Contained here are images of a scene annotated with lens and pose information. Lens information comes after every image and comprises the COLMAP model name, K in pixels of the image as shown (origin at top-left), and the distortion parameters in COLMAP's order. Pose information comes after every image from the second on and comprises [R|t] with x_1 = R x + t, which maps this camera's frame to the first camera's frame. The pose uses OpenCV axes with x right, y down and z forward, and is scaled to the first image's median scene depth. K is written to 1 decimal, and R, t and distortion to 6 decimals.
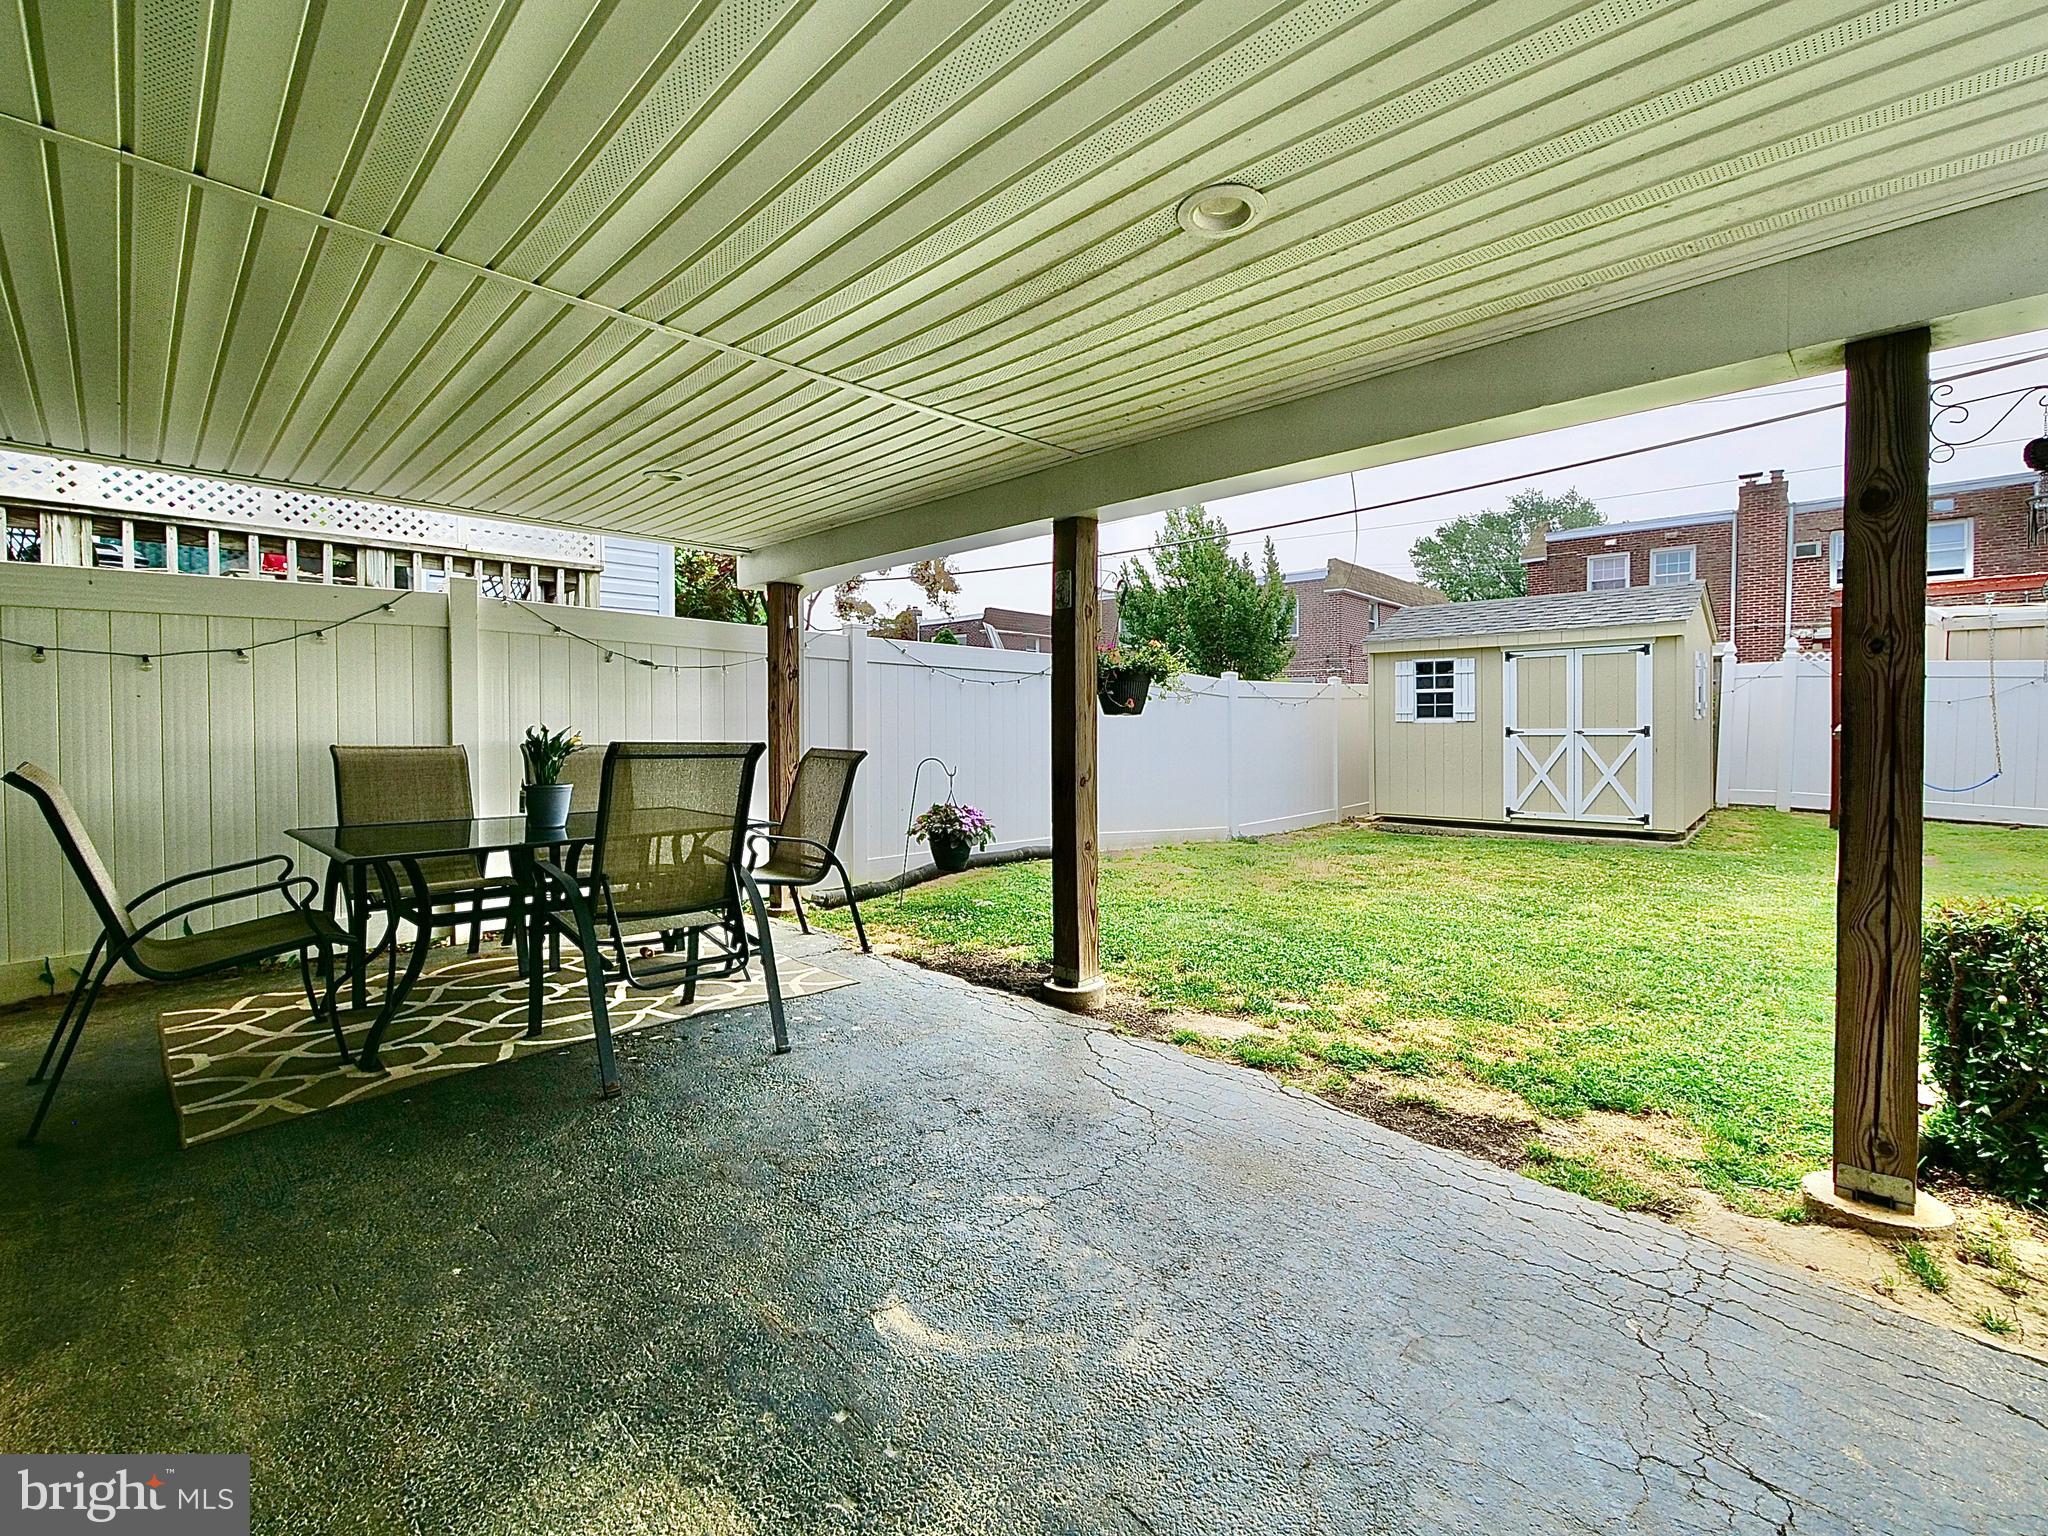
lens RADIAL K [[922.5, 0, 1056.5], [0, 922.5, 743.7], [0, 0, 1]] dist [-0.001127, -0.001536]
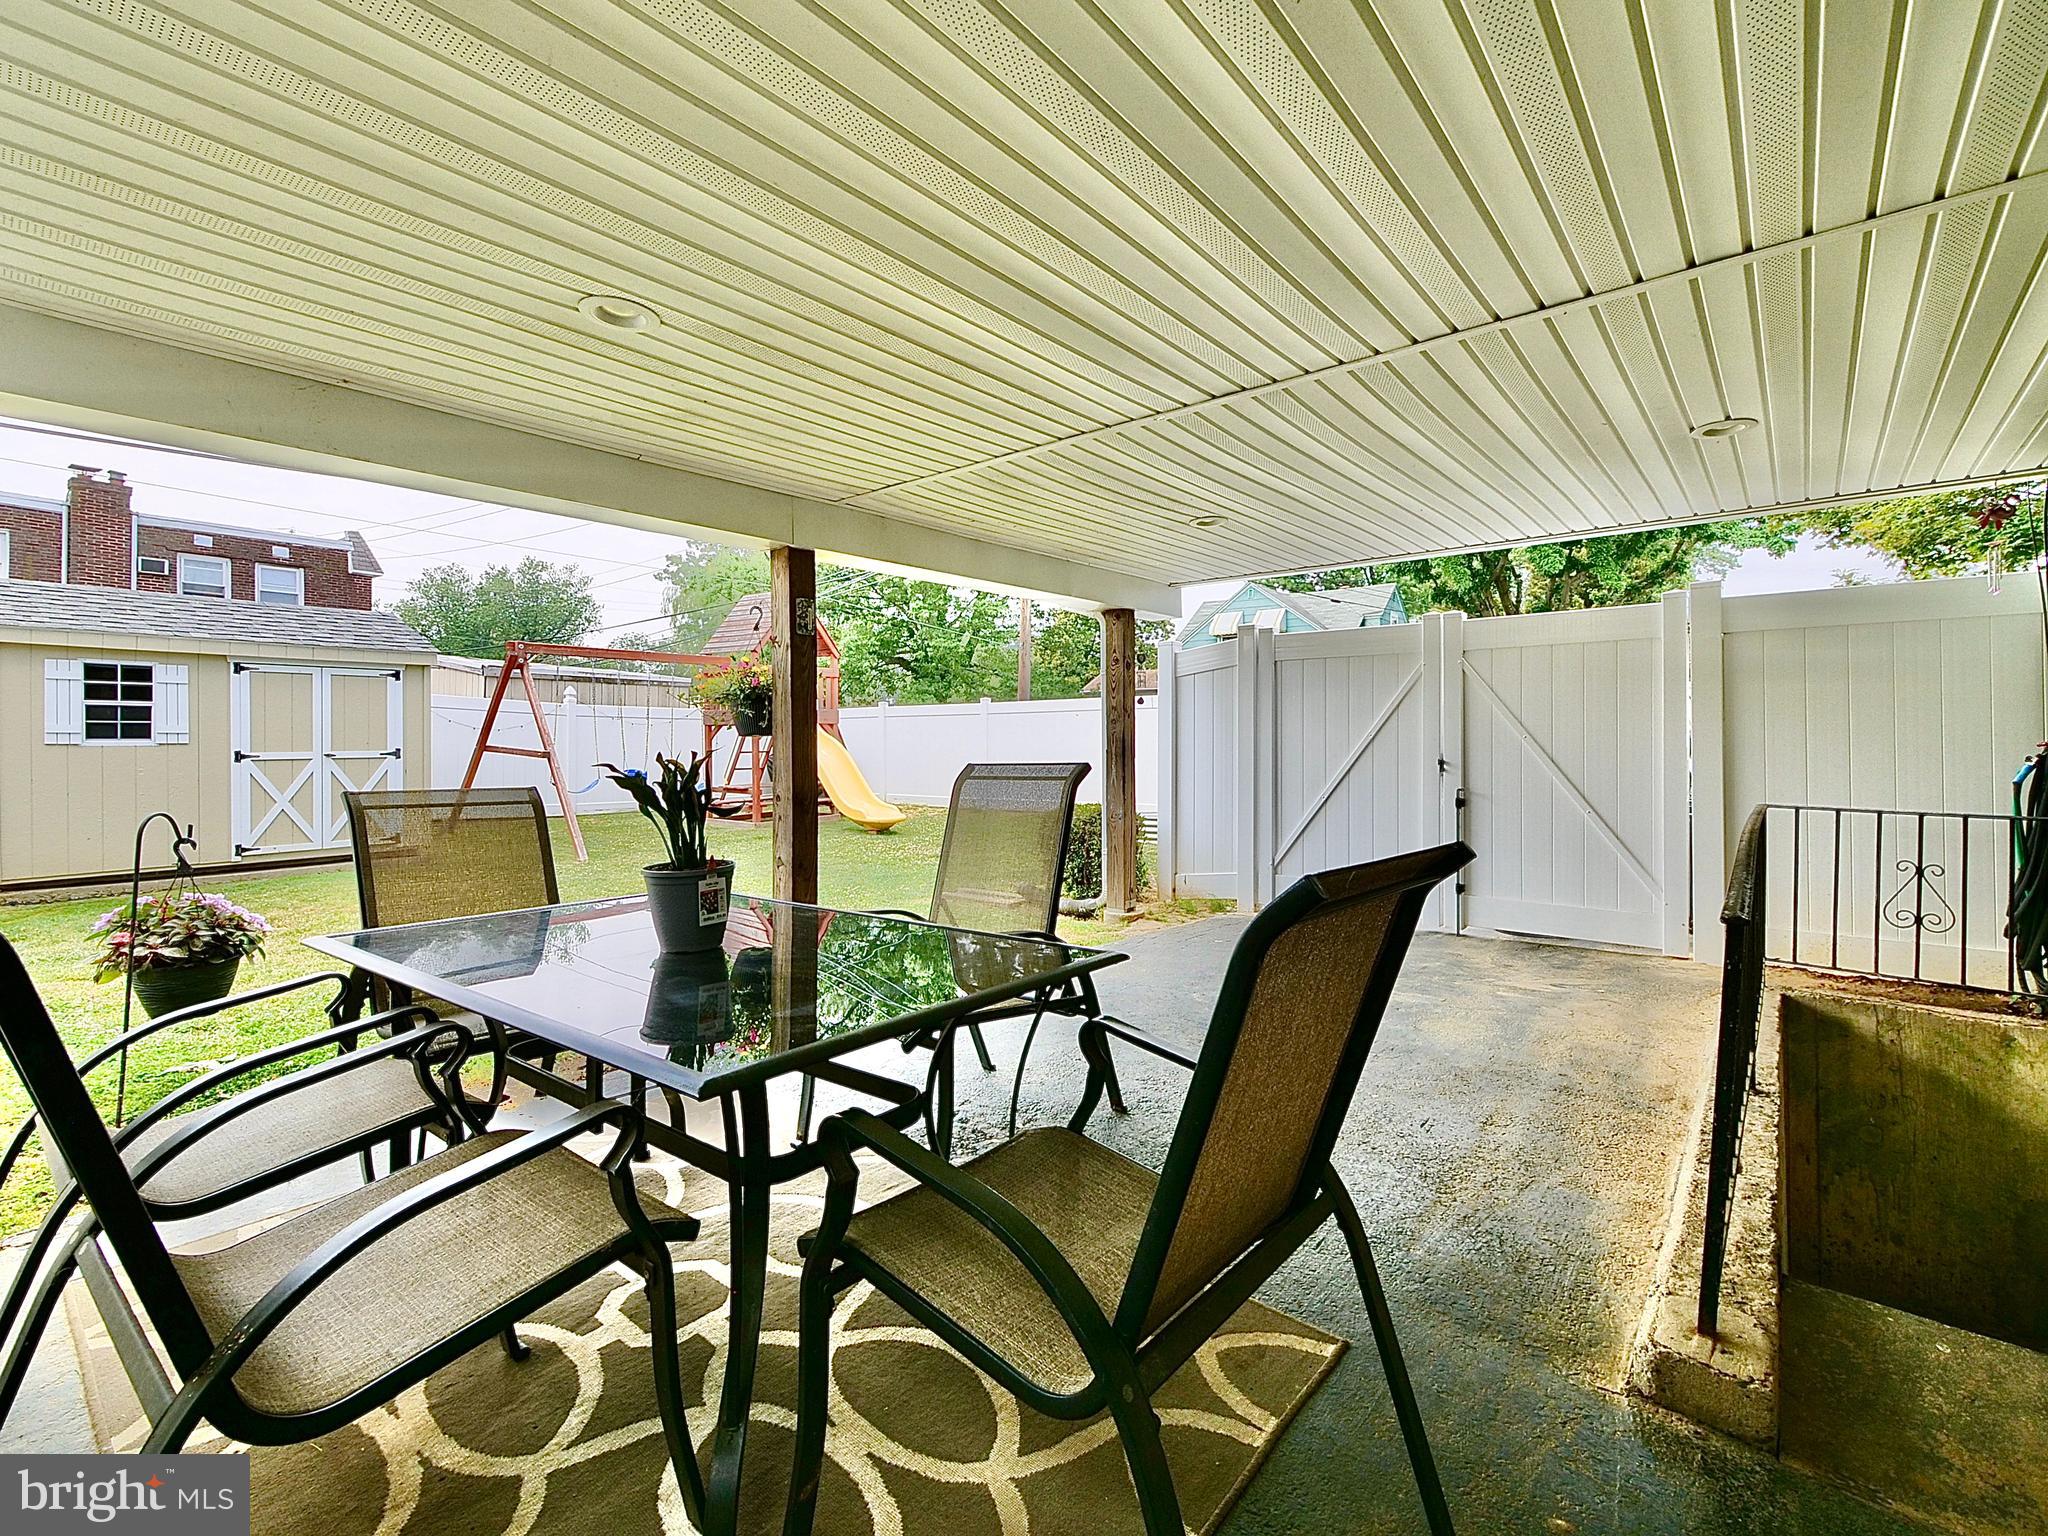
lens RADIAL K [[922.5, 0, 1031.3], [0, 922.5, 751.2], [0, 0, 1]] dist [-0.001127, -0.001536]
pose [[-0.073473, -0.005816, 0.997280, -0.404818], [0.022715, 0.999714, 0.007504, -0.006992], [-0.997039, 0.023205, -0.073320, 0.317309]]
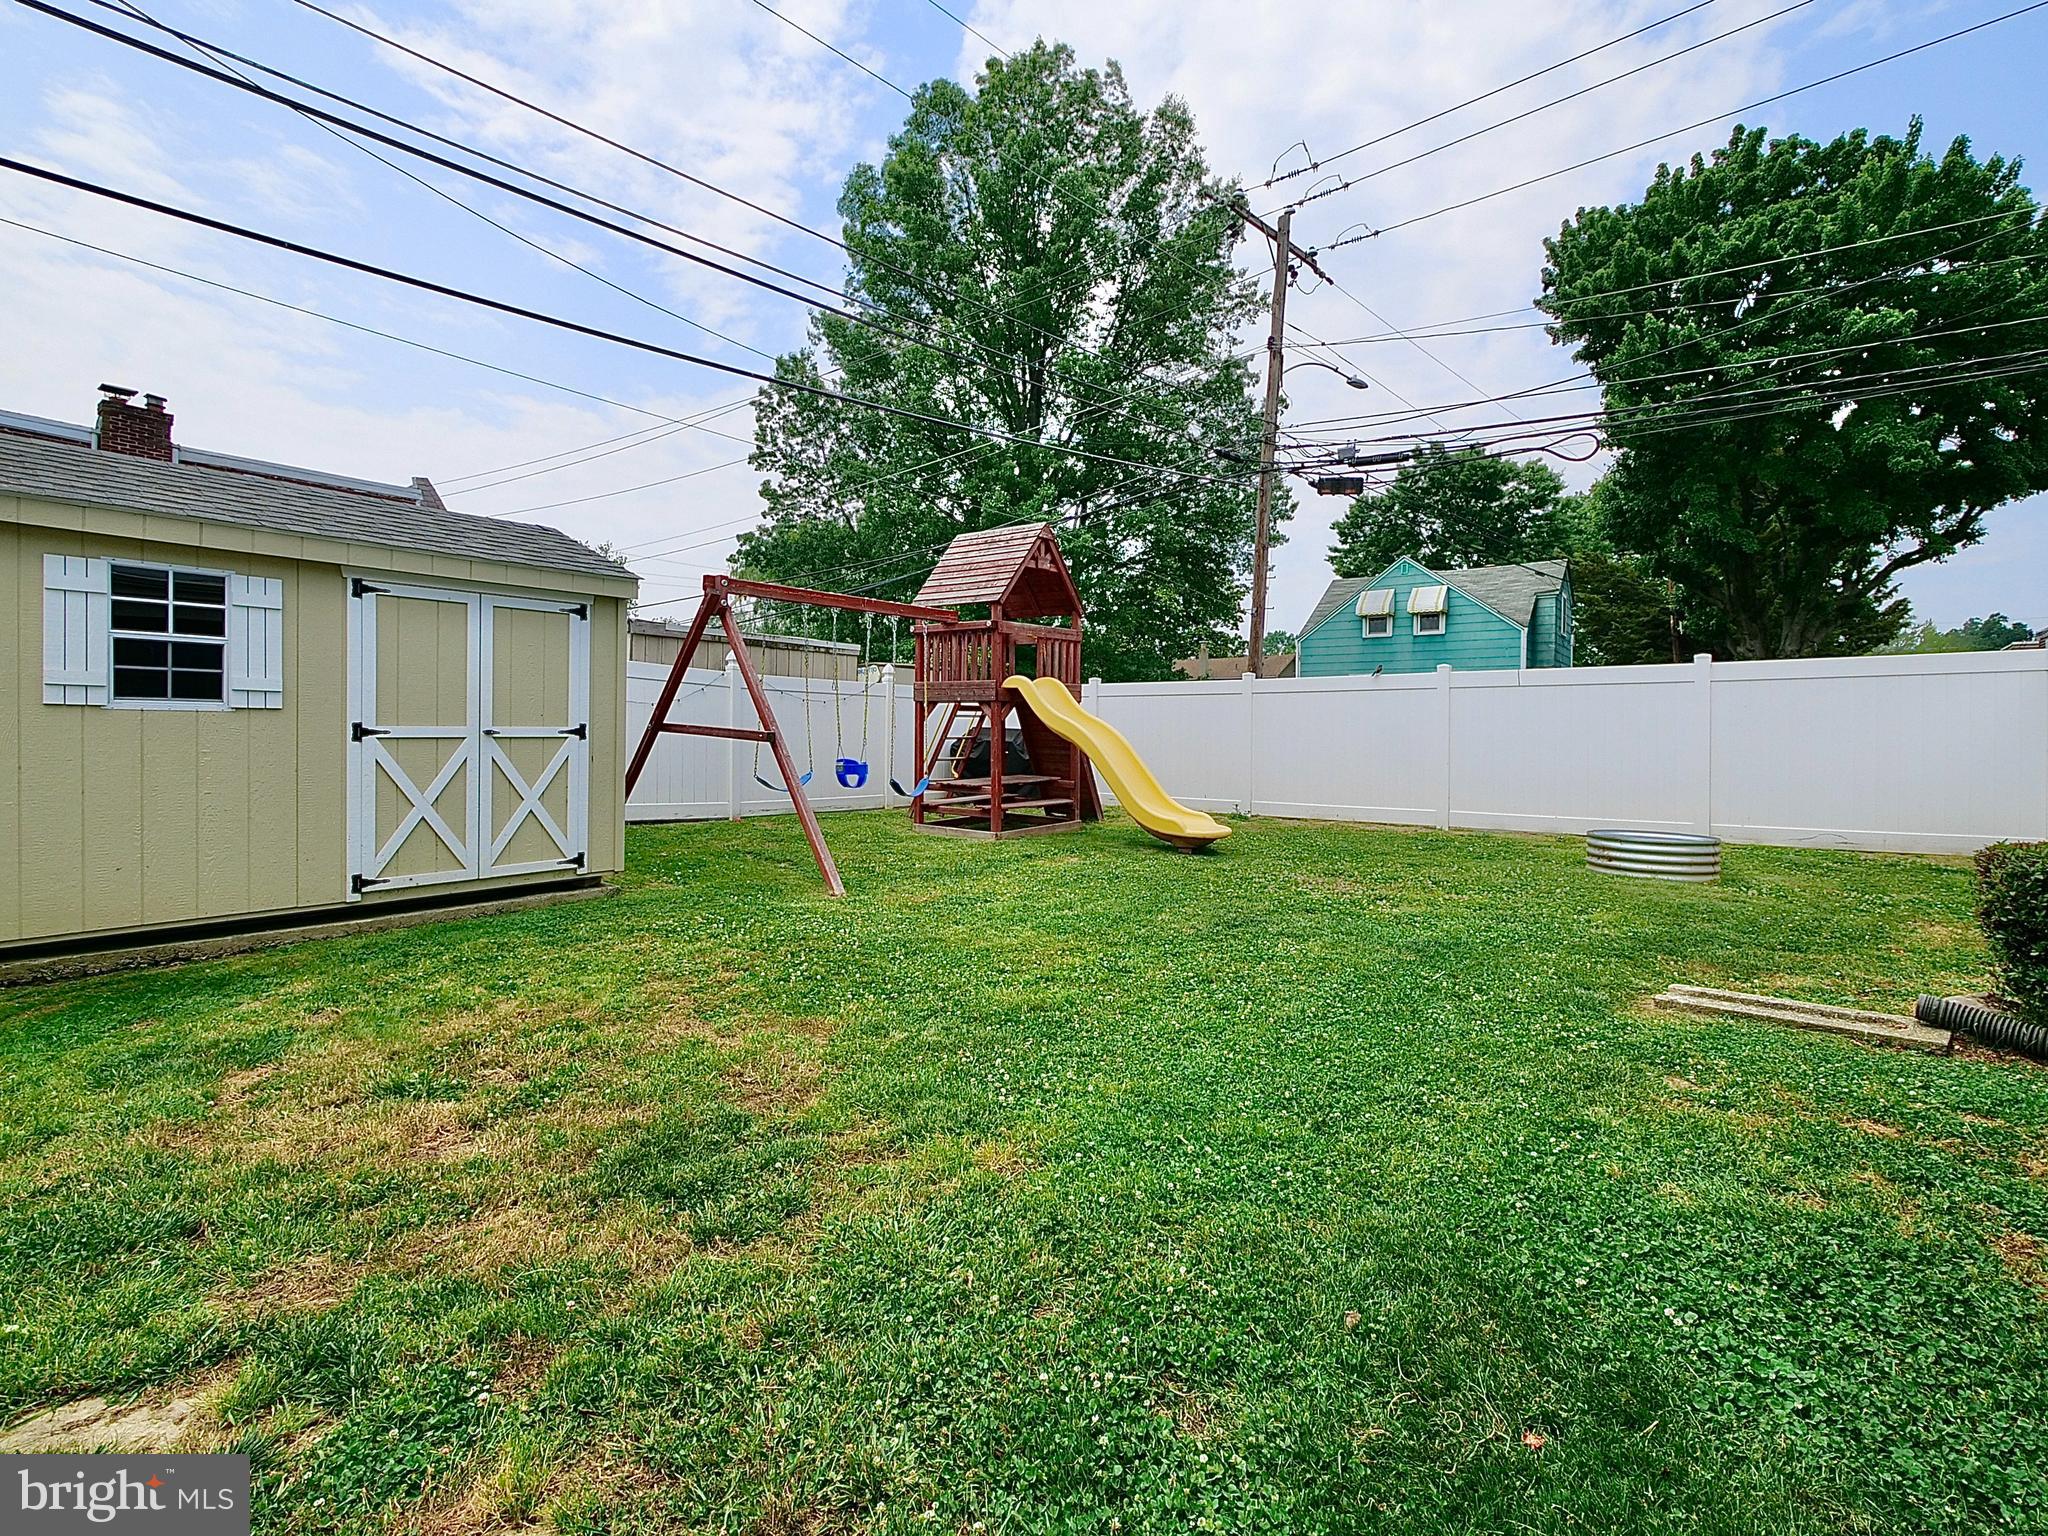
lens RADIAL K [[922.5, 0, 1023.8], [0, 922.5, 752.3], [0, 0, 1]] dist [-0.001127, -0.001536]
pose [[-0.051159, -0.014625, 0.998583, -0.054427], [0.011557, 0.999817, 0.015236, -0.004379], [-0.998624, 0.012321, -0.050981, 0.626068]]
